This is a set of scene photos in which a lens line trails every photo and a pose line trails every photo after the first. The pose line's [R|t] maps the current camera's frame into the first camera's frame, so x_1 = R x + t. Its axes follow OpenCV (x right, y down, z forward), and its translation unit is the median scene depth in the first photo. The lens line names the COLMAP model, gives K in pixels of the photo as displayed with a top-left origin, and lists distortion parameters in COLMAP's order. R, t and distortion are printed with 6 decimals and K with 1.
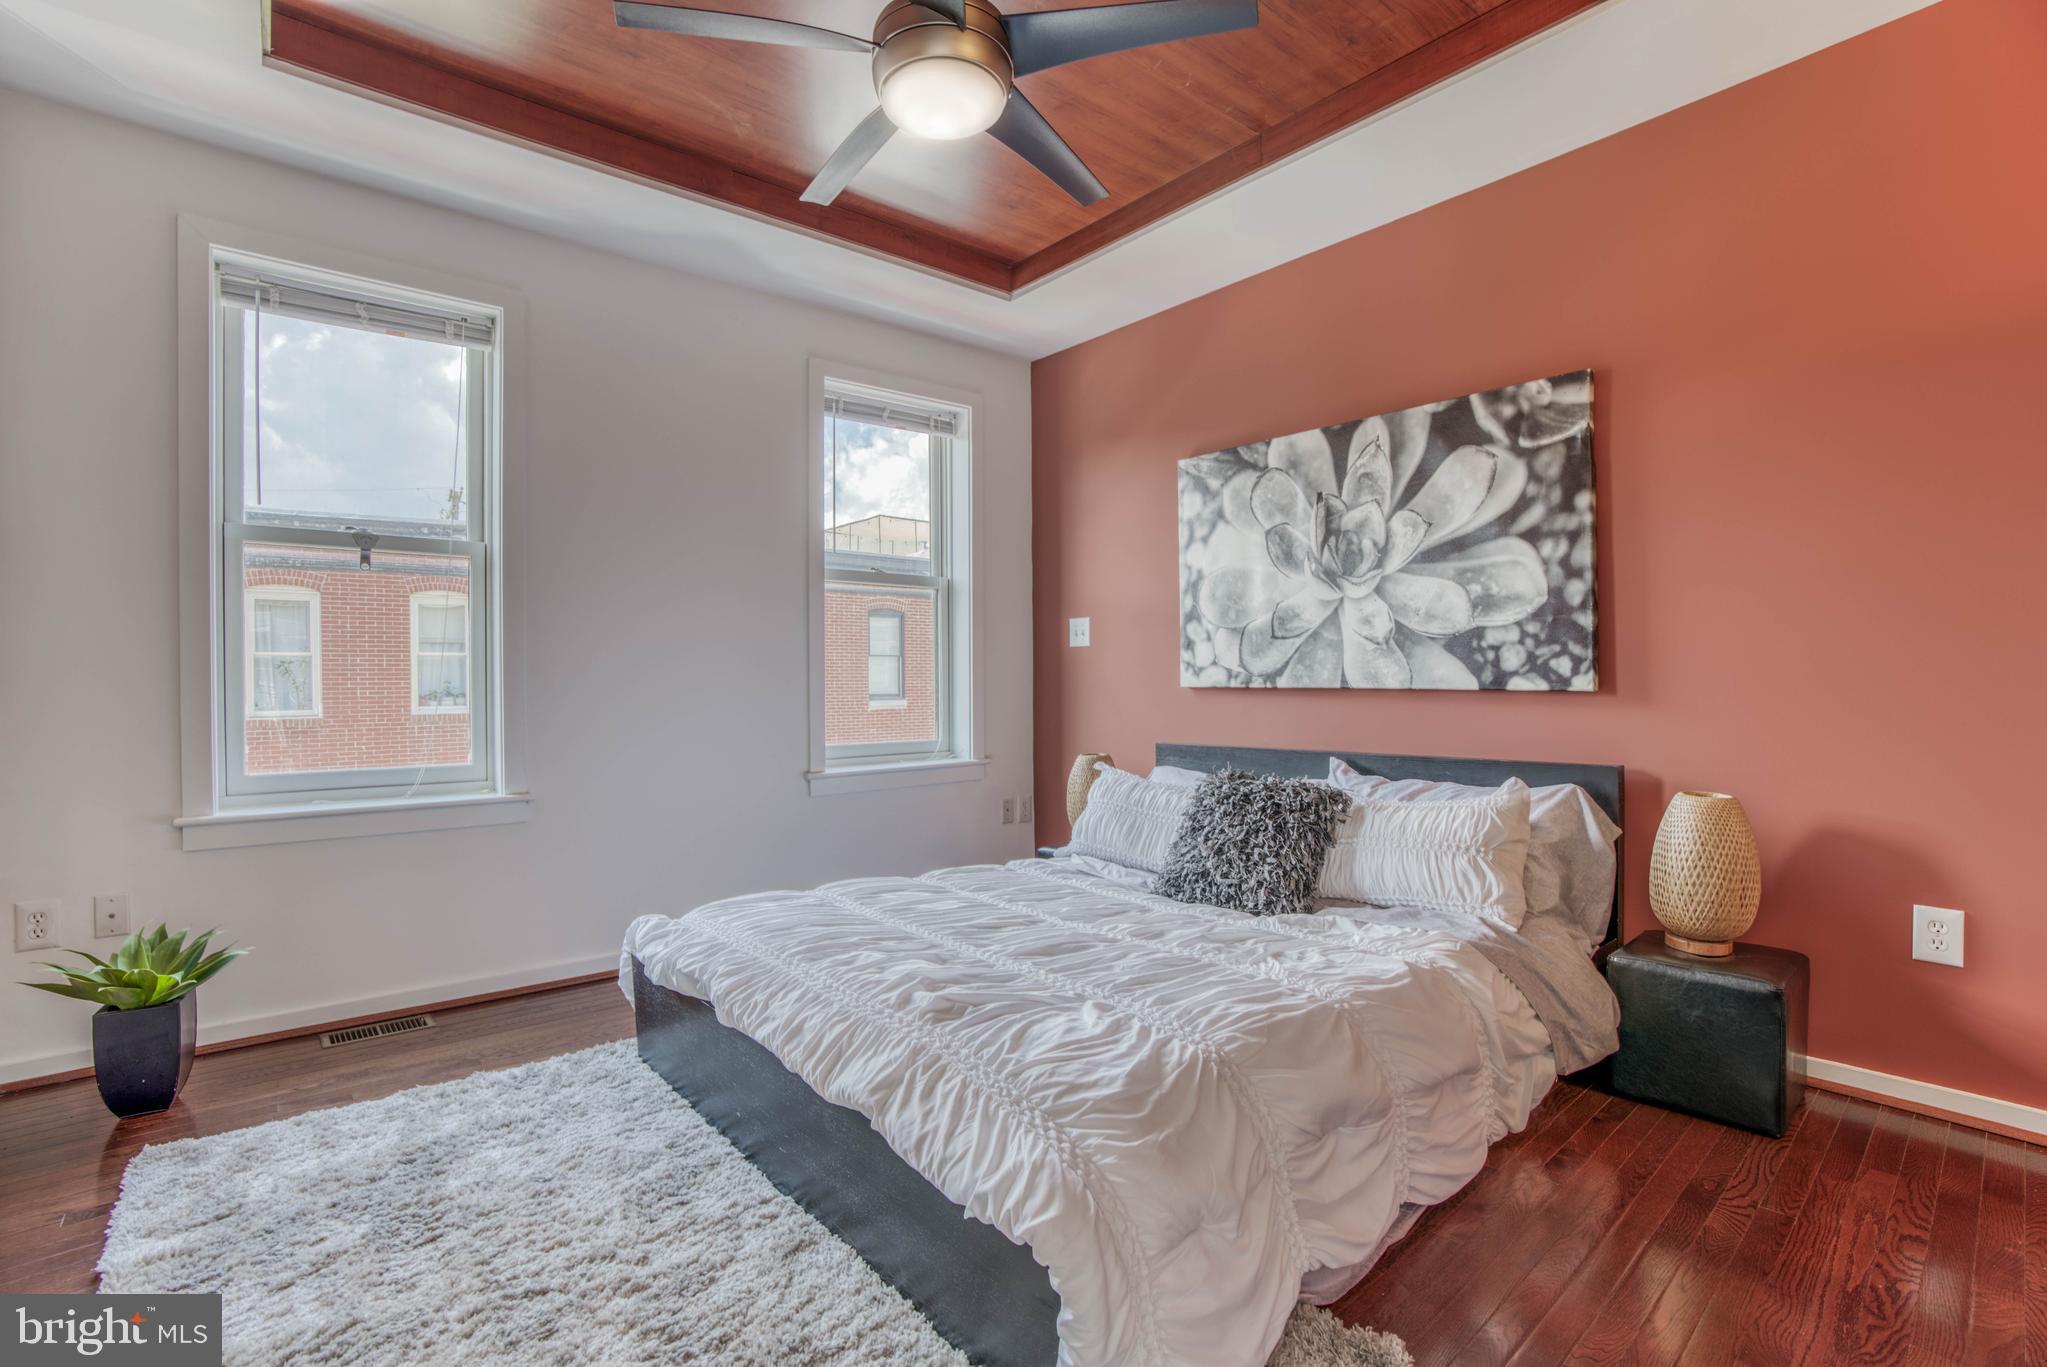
lens RADIAL K [[950.1, 0, 1028.4], [0, 950.1, 681.1], [0, 0, 1]] dist [-0.062028, 0.023136]
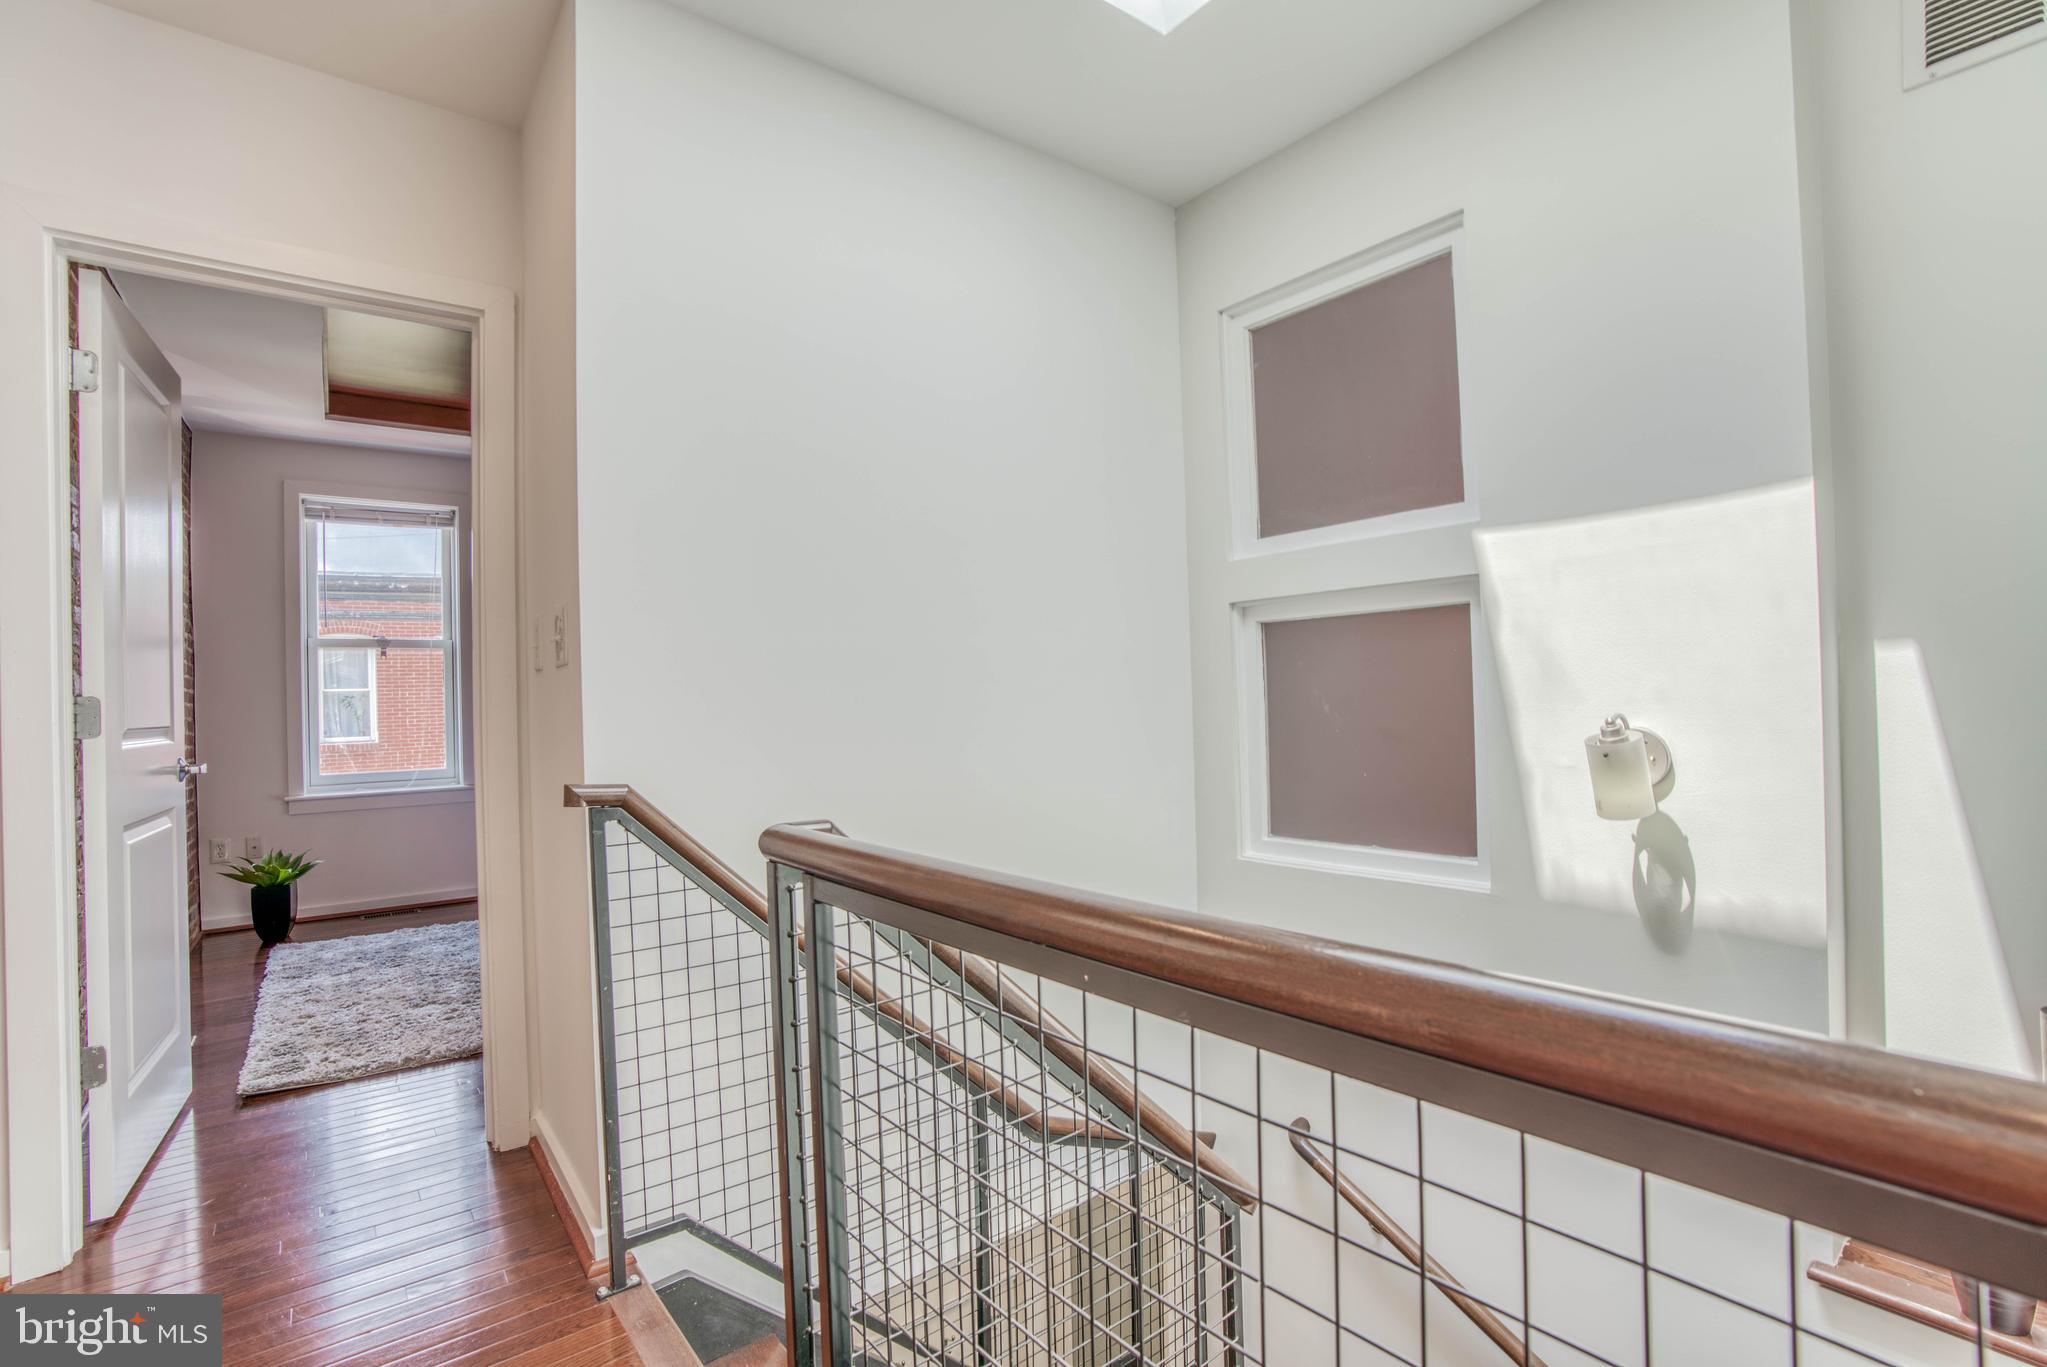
lens RADIAL K [[950.1, 0, 1031.4], [0, 950.1, 683.4], [0, 0, 1]] dist [-0.062028, 0.023136]
pose [[0.998815, -0.017878, -0.045272, 0.705191], [0.017305, 0.999766, -0.013015, -0.034415], [0.045494, 0.012216, 0.998890, -0.839731]]
